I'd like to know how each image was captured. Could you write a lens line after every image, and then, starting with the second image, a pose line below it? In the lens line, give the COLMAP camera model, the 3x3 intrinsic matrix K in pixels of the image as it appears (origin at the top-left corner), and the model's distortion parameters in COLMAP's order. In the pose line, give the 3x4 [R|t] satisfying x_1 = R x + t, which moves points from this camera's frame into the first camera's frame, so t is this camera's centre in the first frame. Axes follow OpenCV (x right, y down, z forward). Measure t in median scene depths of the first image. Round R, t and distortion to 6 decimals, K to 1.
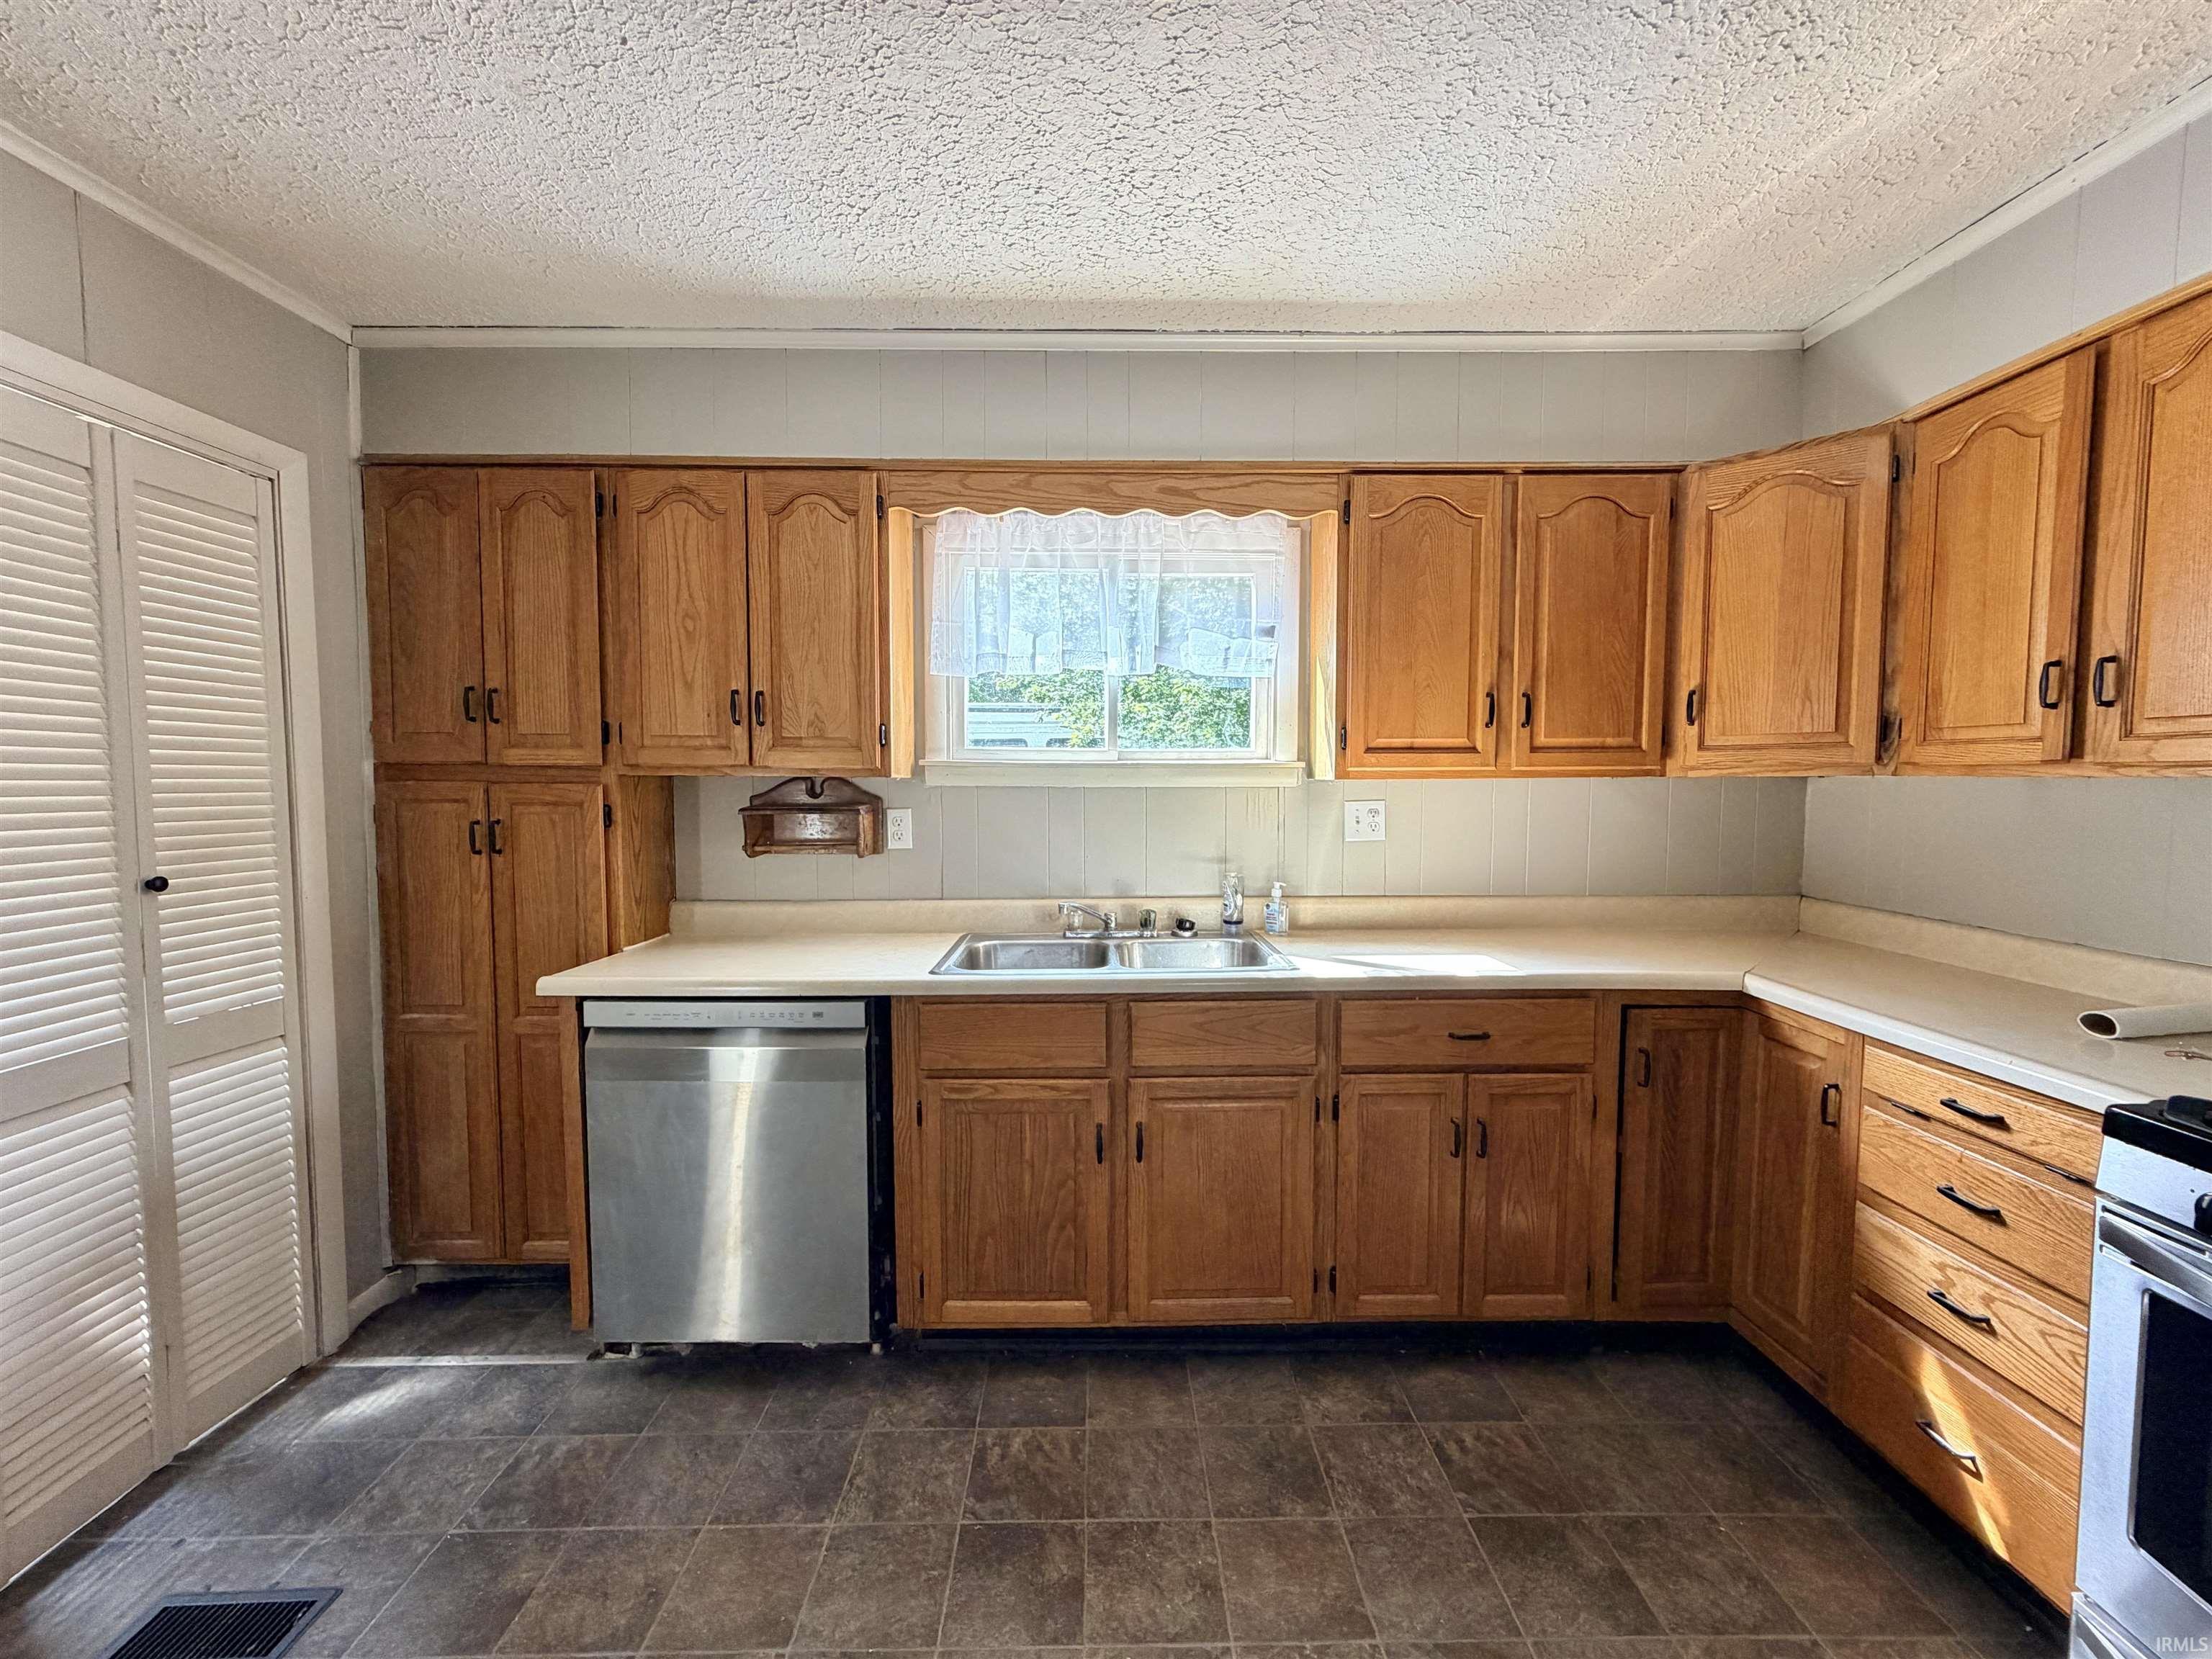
lens RADIAL K [[880.0, 0, 1100.5], [0, 880.0, 834.3], [0, 0, 1]] dist [0.001349, -0.001017]
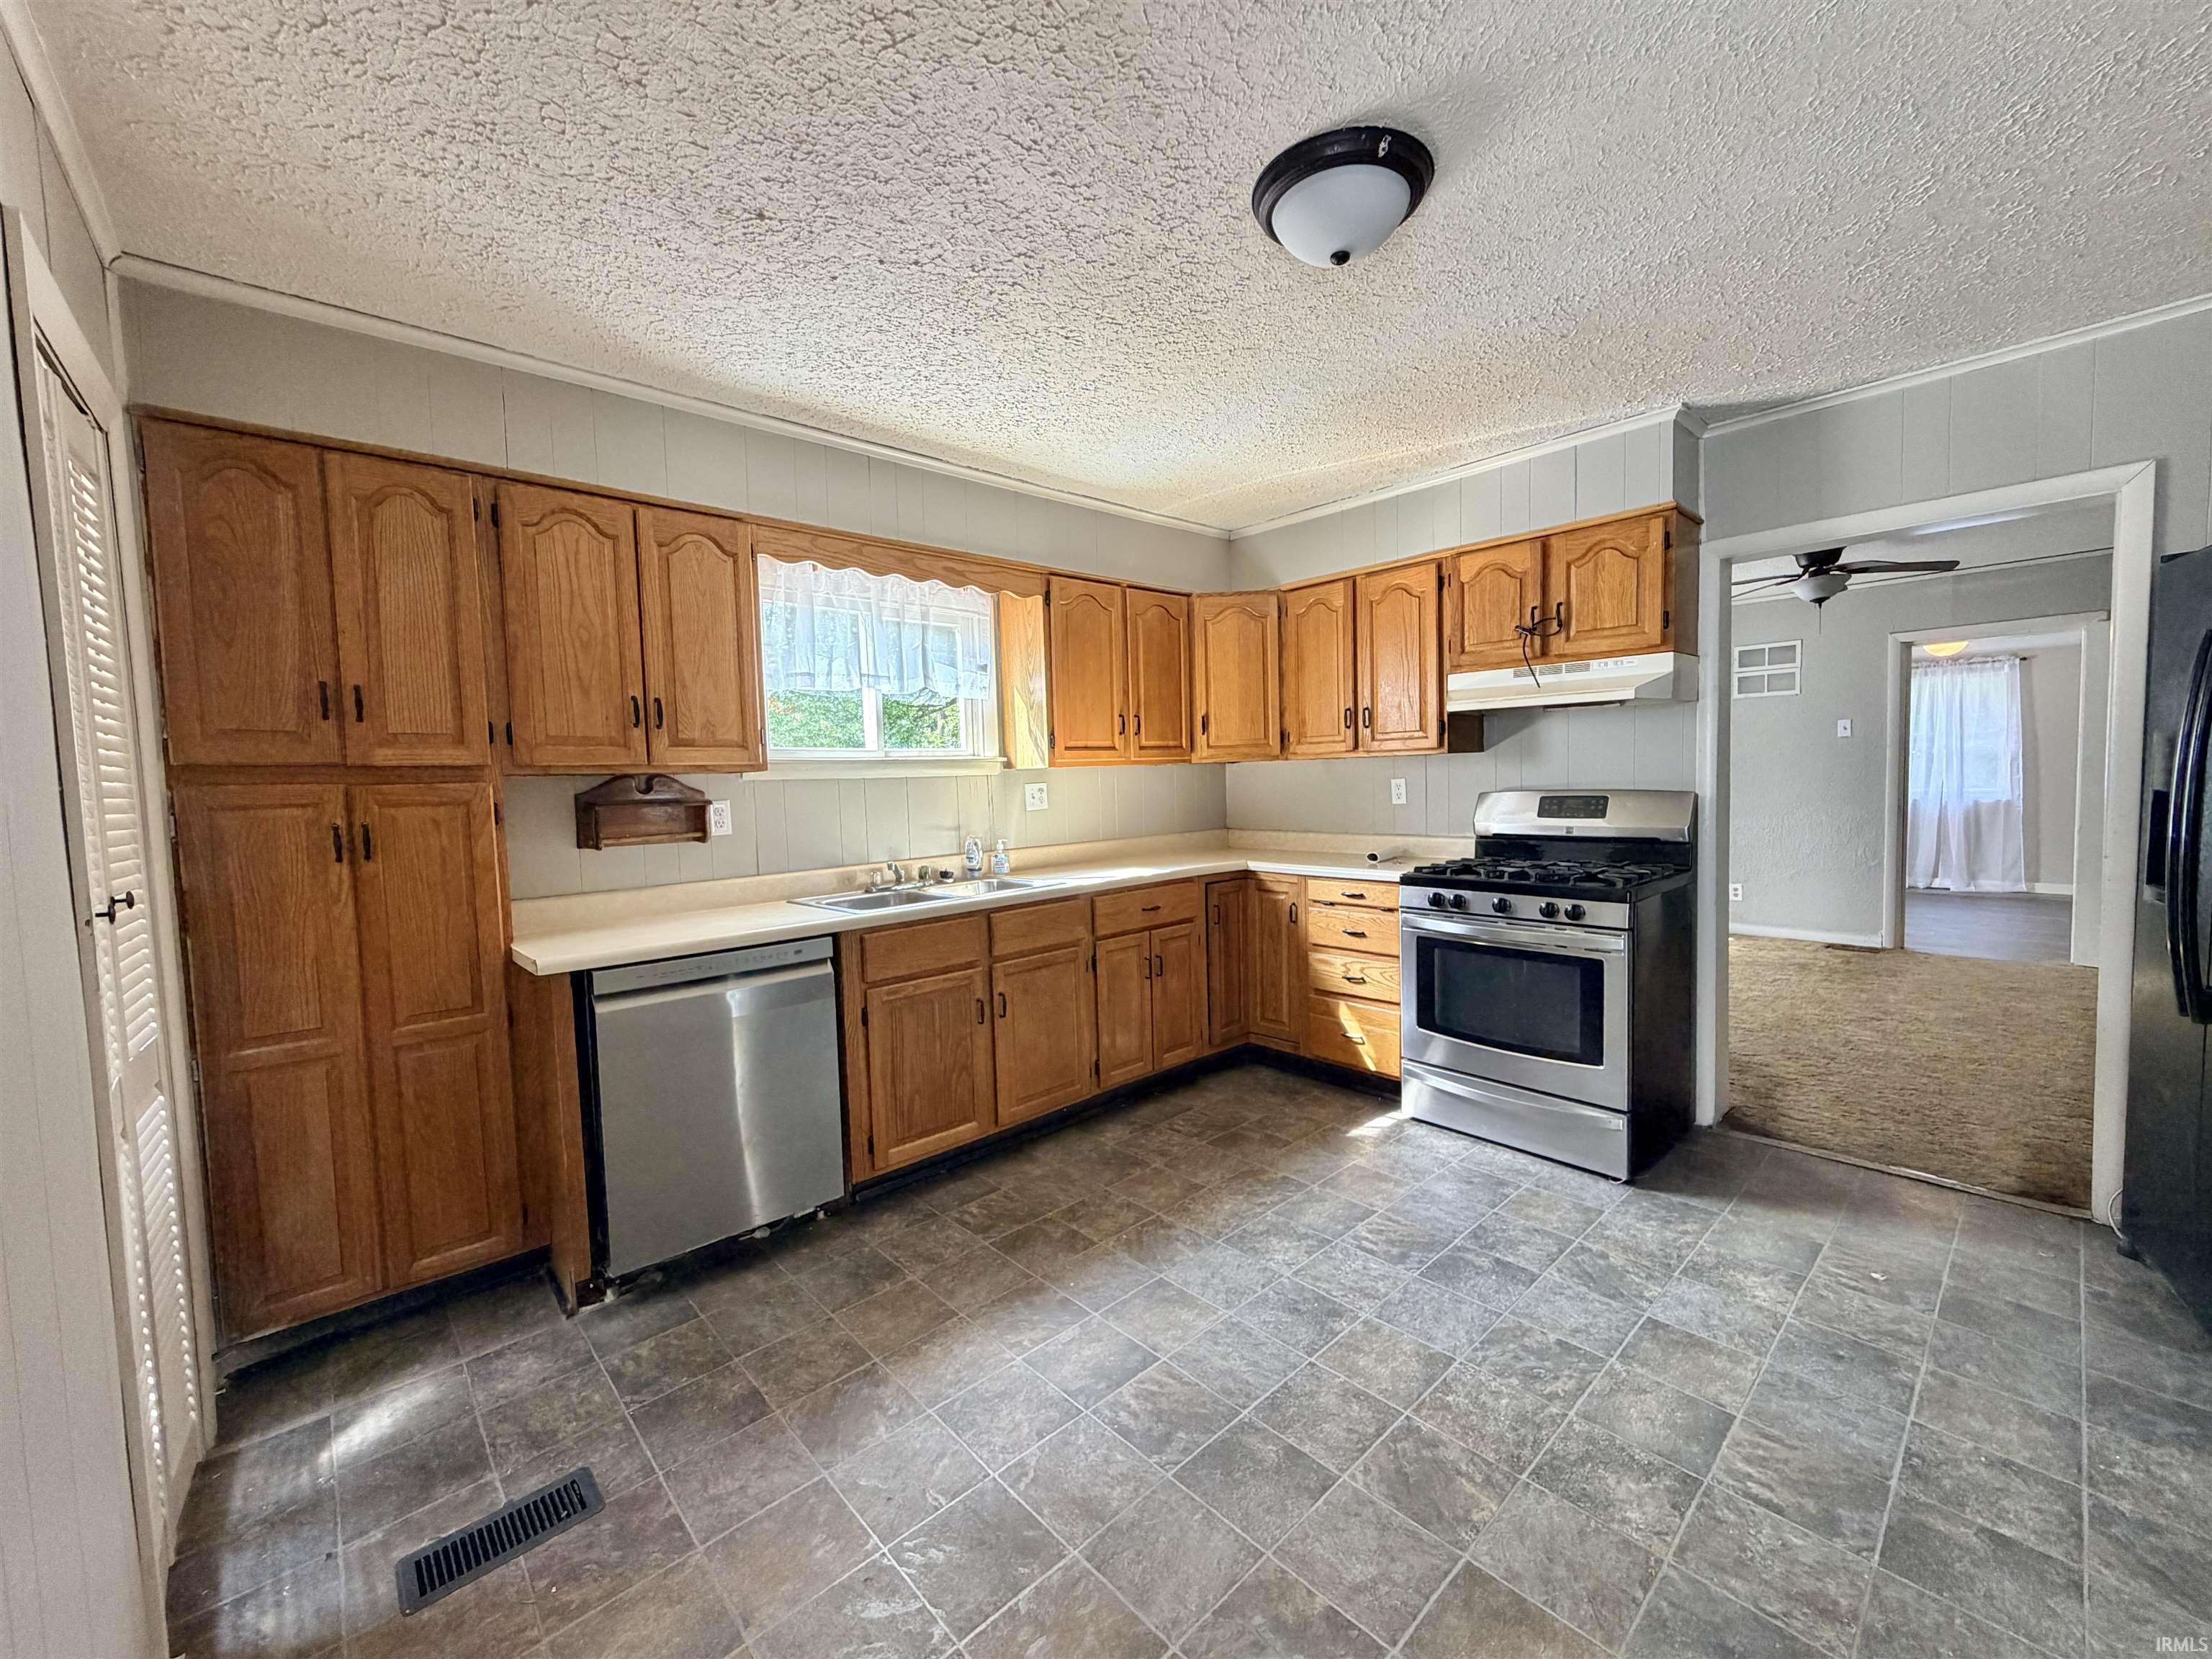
lens RADIAL K [[880.0, 0, 1103.1], [0, 880.0, 836.9], [0, 0, 1]] dist [0.001349, -0.001017]
pose [[0.746825, -0.068692, 0.661463, -0.736158], [0.073816, 0.997067, 0.020202, 0.038233], [-0.660911, 0.033739, 0.749705, -0.242025]]
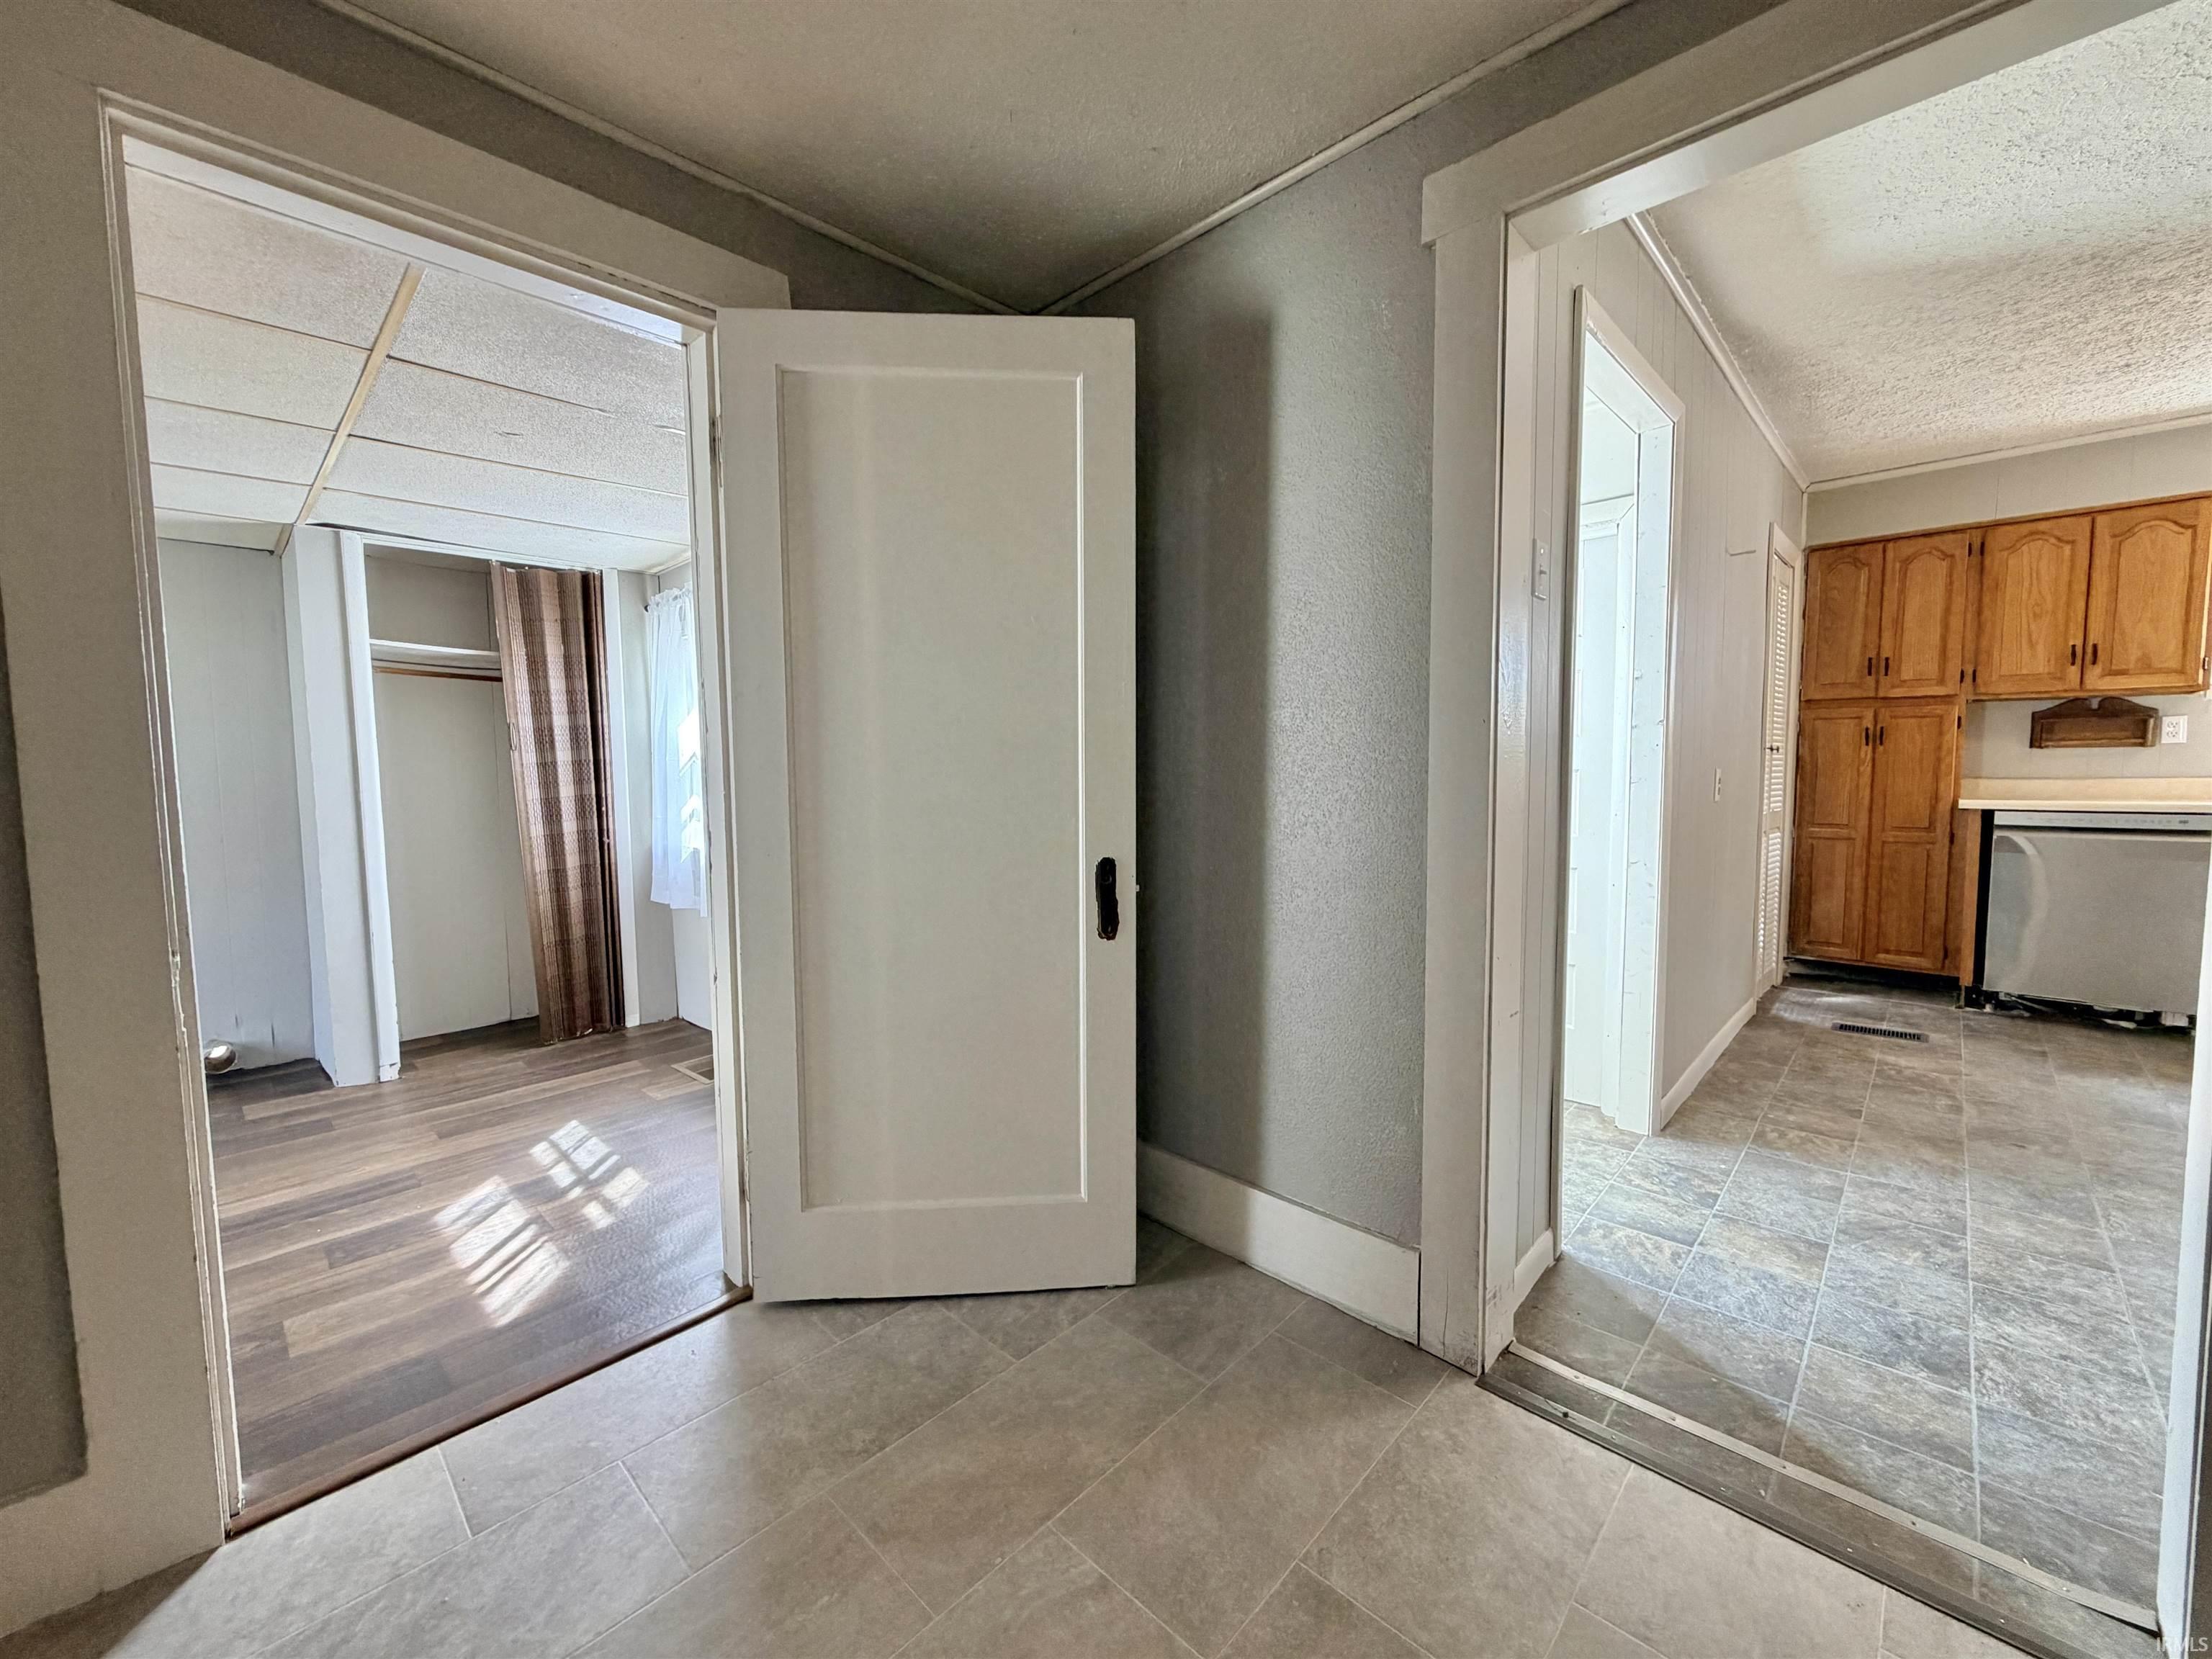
lens RADIAL K [[880.0, 0, 1108.1], [0, 880.0, 822.2], [0, 0, 1]] dist [0.001349, -0.001017]
pose [[0.717524, 0.035298, -0.695639, -0.568945], [-0.028494, 0.999367, 0.021319, 0.200946], [0.695950, 0.004524, 0.718076, -1.552903]]
